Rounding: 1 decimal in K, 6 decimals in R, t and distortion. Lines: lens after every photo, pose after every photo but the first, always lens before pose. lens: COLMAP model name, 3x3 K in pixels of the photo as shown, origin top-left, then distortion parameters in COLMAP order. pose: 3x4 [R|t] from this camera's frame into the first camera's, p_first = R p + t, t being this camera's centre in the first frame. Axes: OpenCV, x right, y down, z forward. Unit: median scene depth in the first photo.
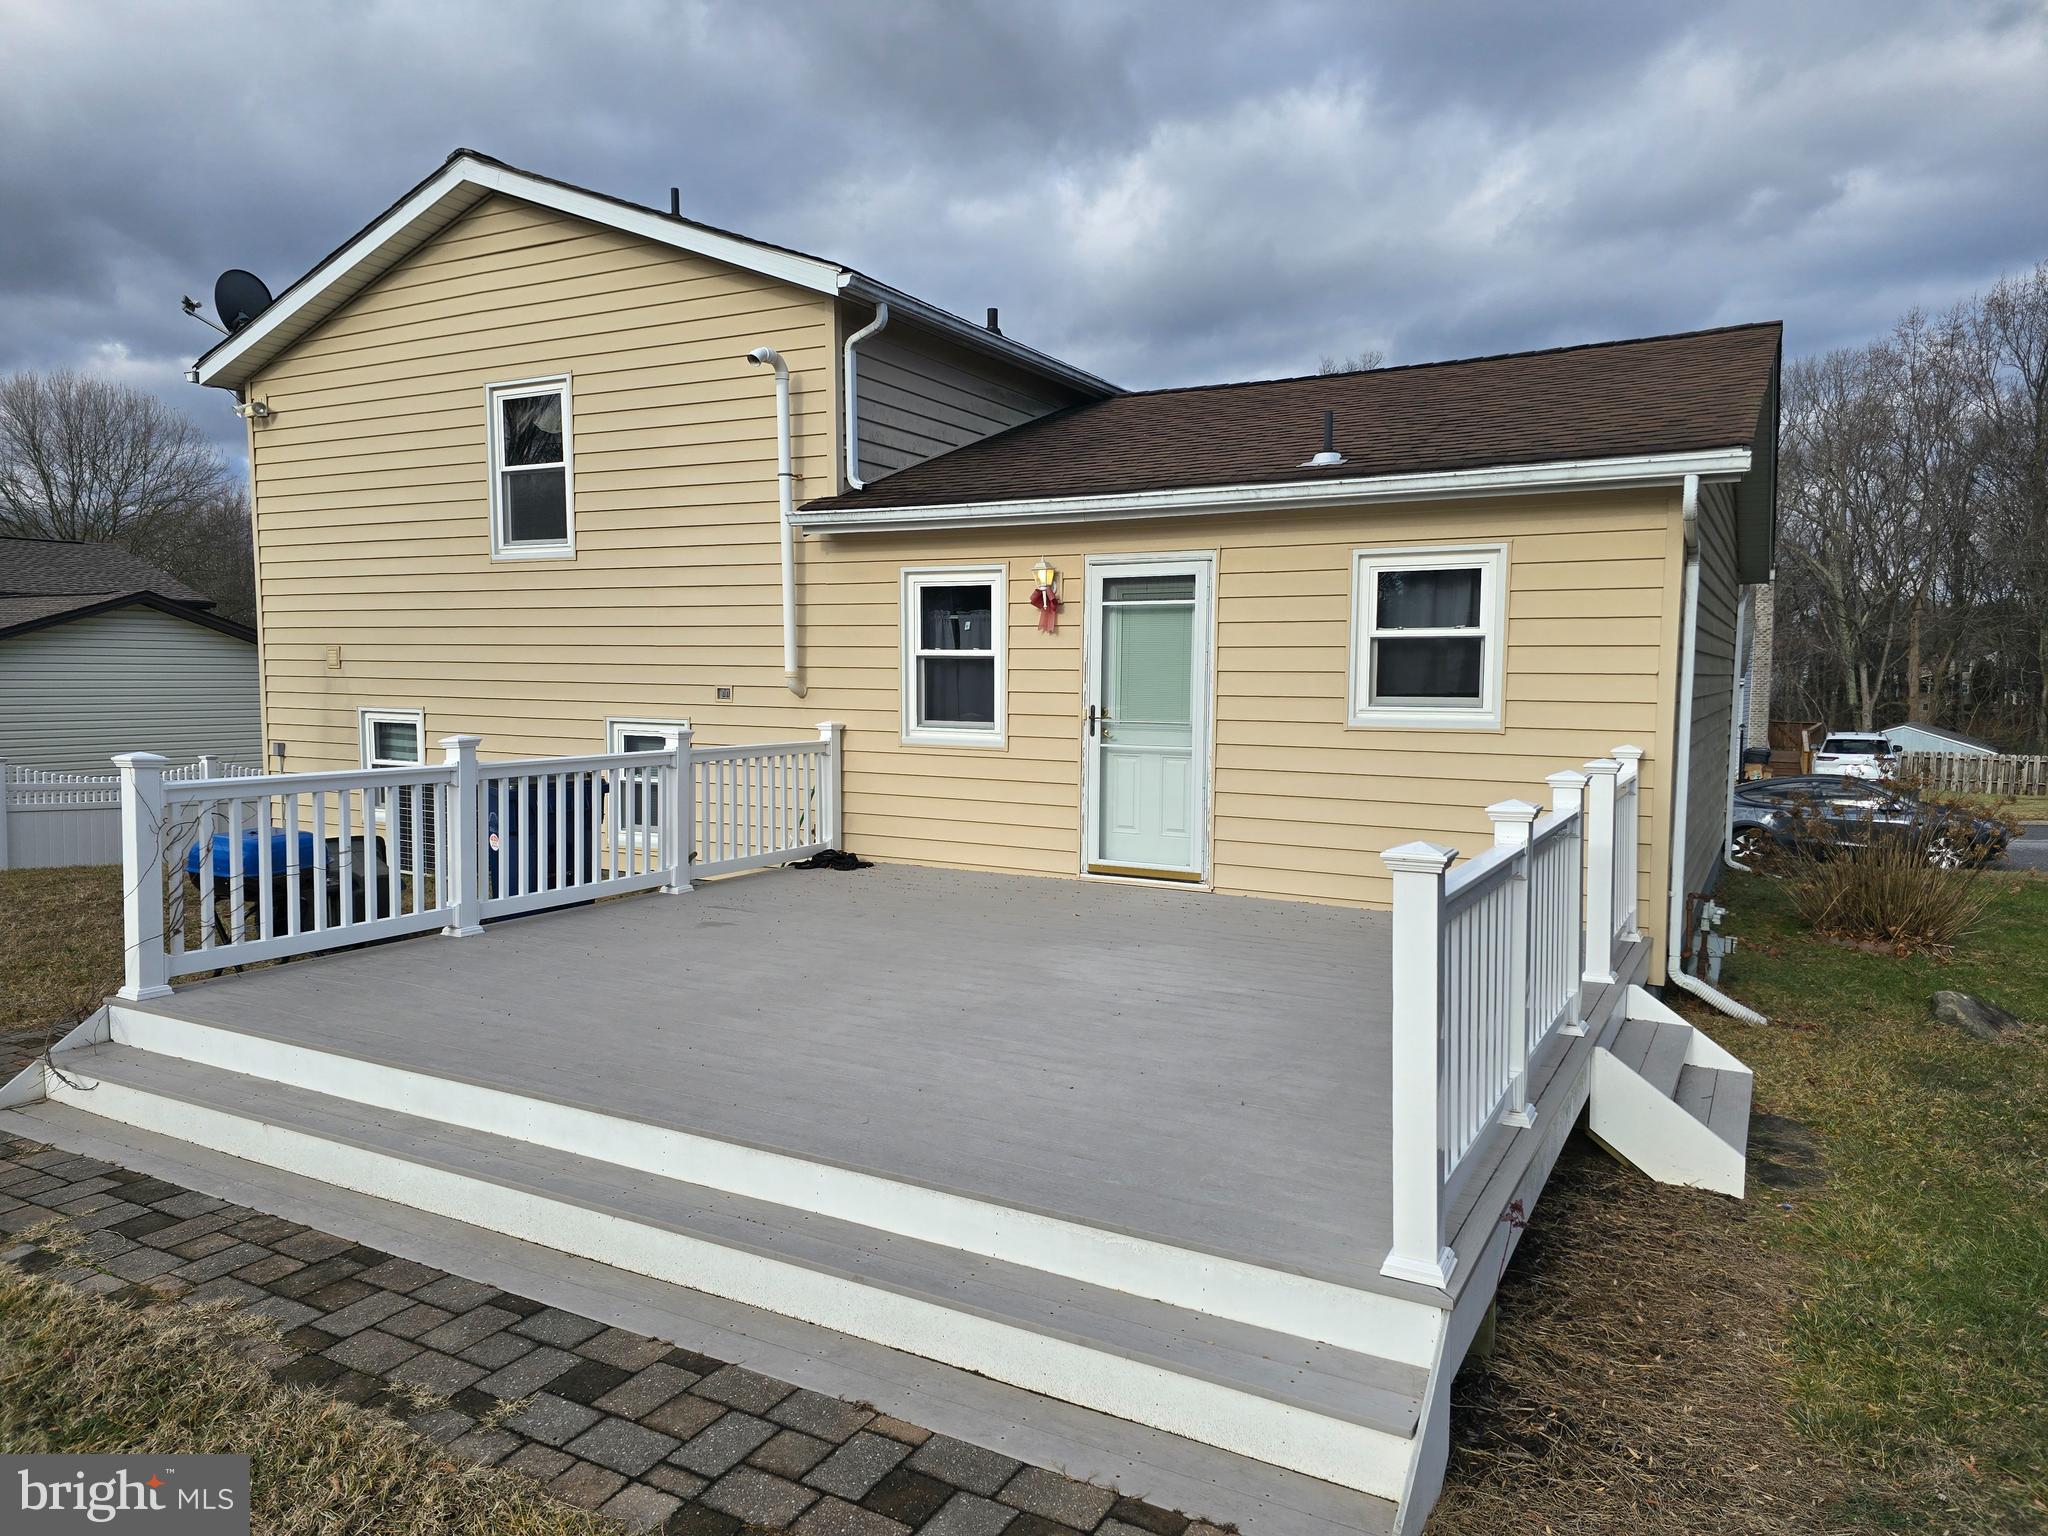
lens RADIAL K [[1352.4, 0, 1024.0], [0, 1352.4, 768.0], [0, 0, 1]] dist [0.155035, -0.000335]
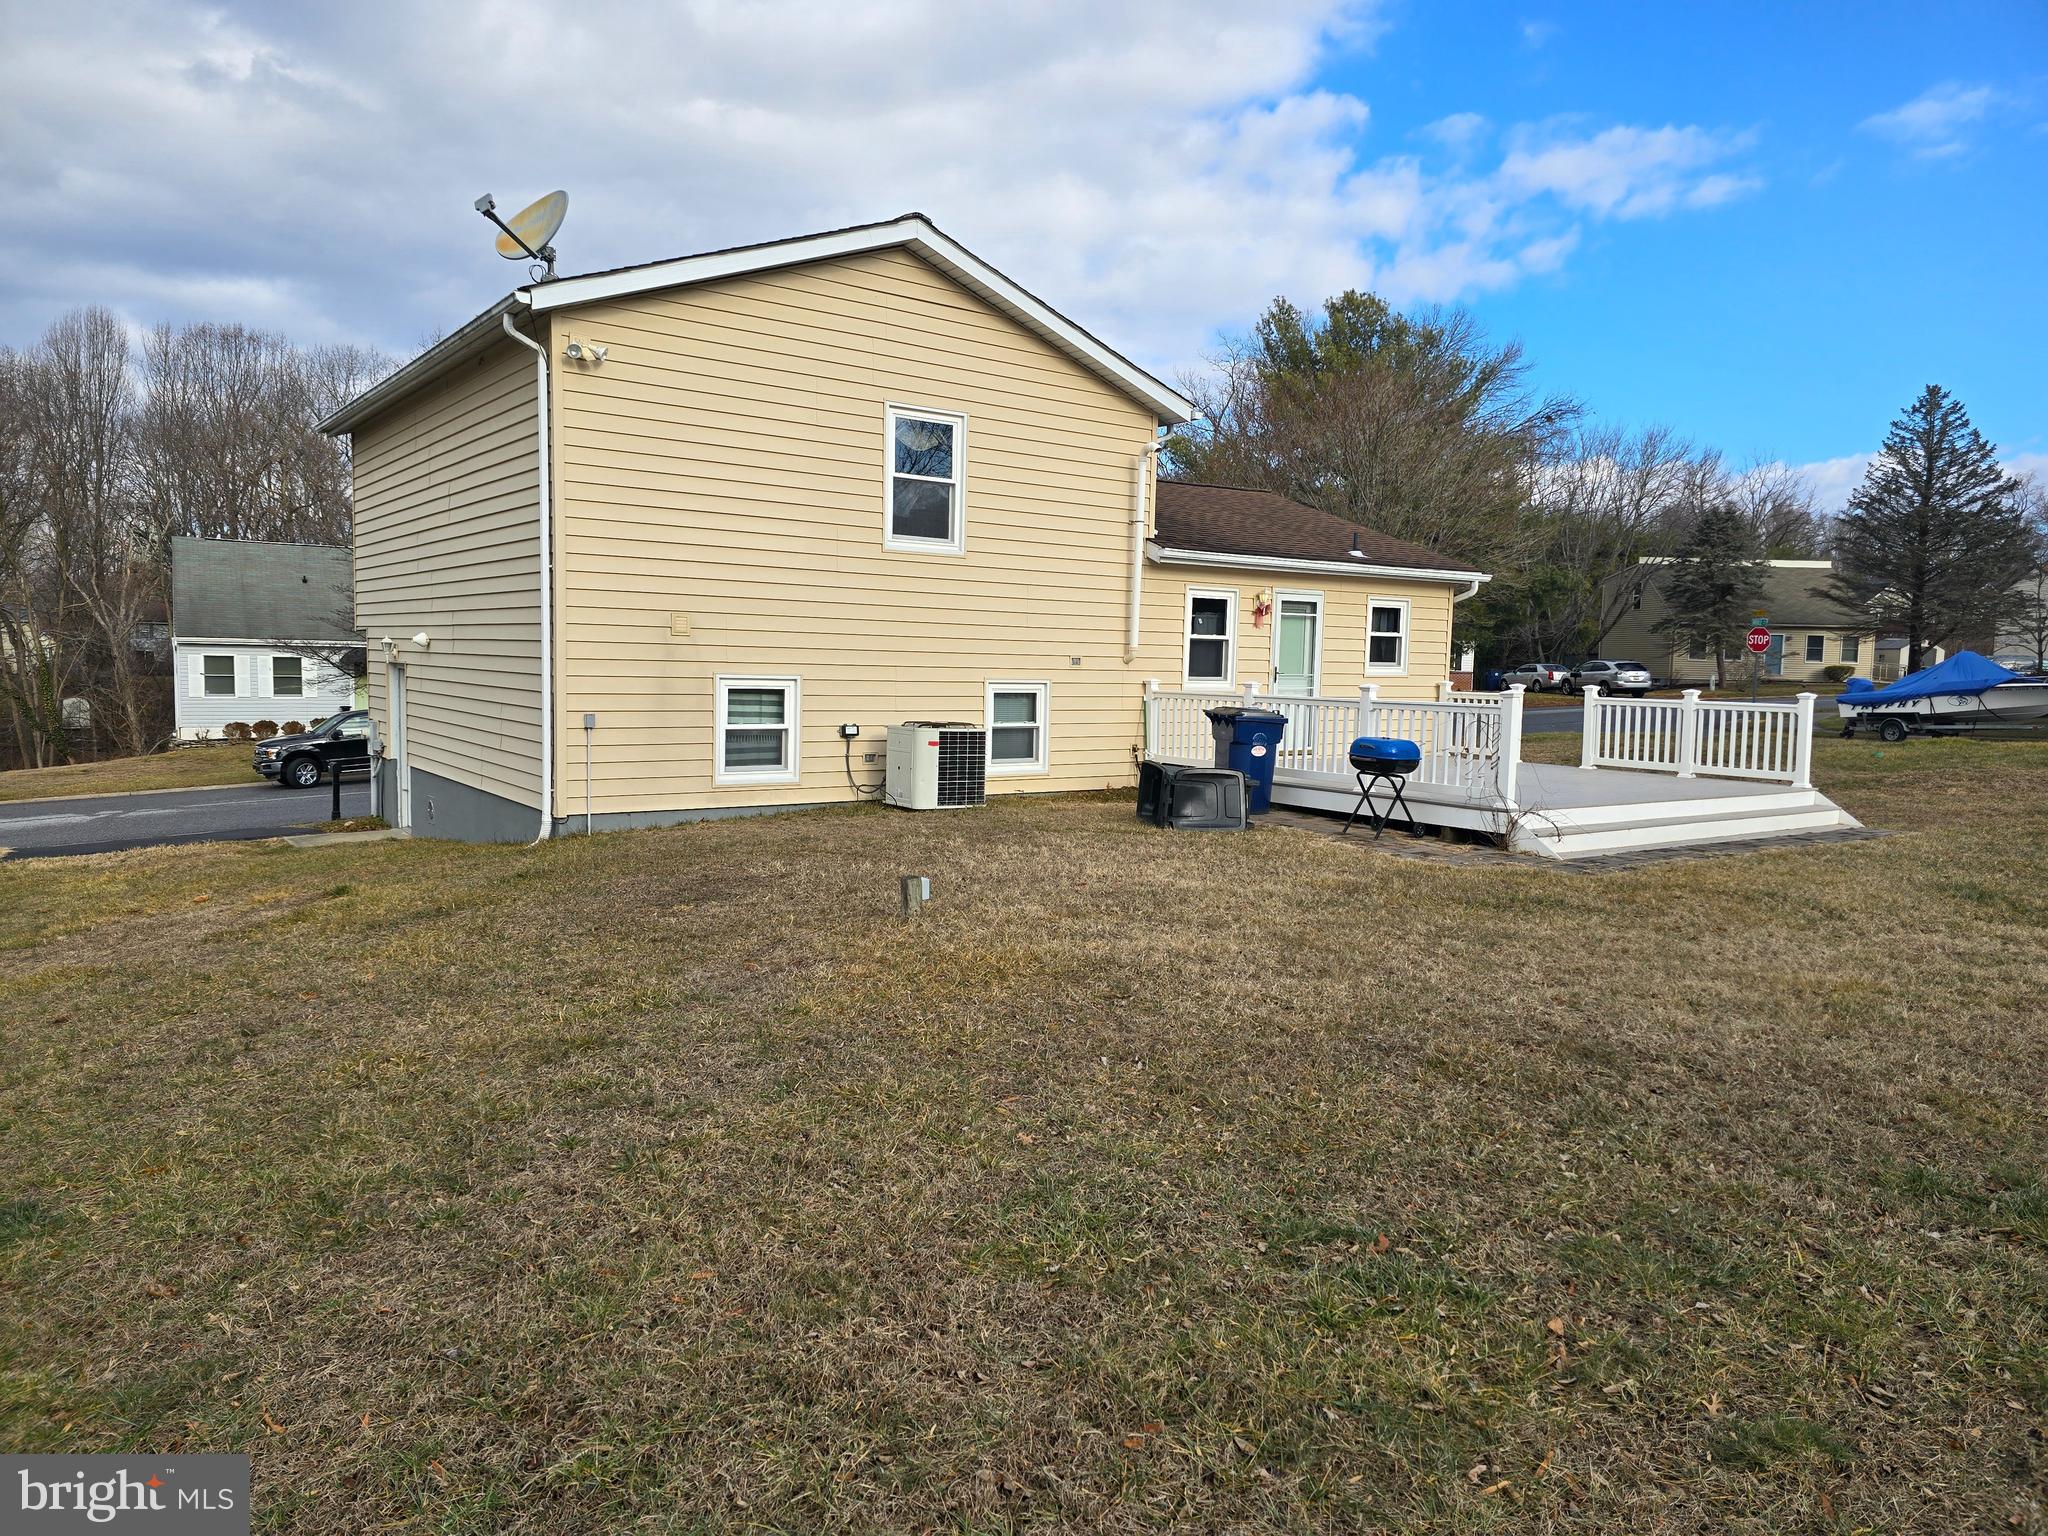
lens RADIAL K [[1352.4, 0, 1024.0], [0, 1352.4, 768.0], [0, 0, 1]] dist [0.155035, -0.000335]
pose [[0.415921, -0.066542, 0.906963, -1.619347], [0.050931, 0.997459, 0.049825, -0.016418], [-0.907973, 0.025469, 0.418253, 0.468004]]
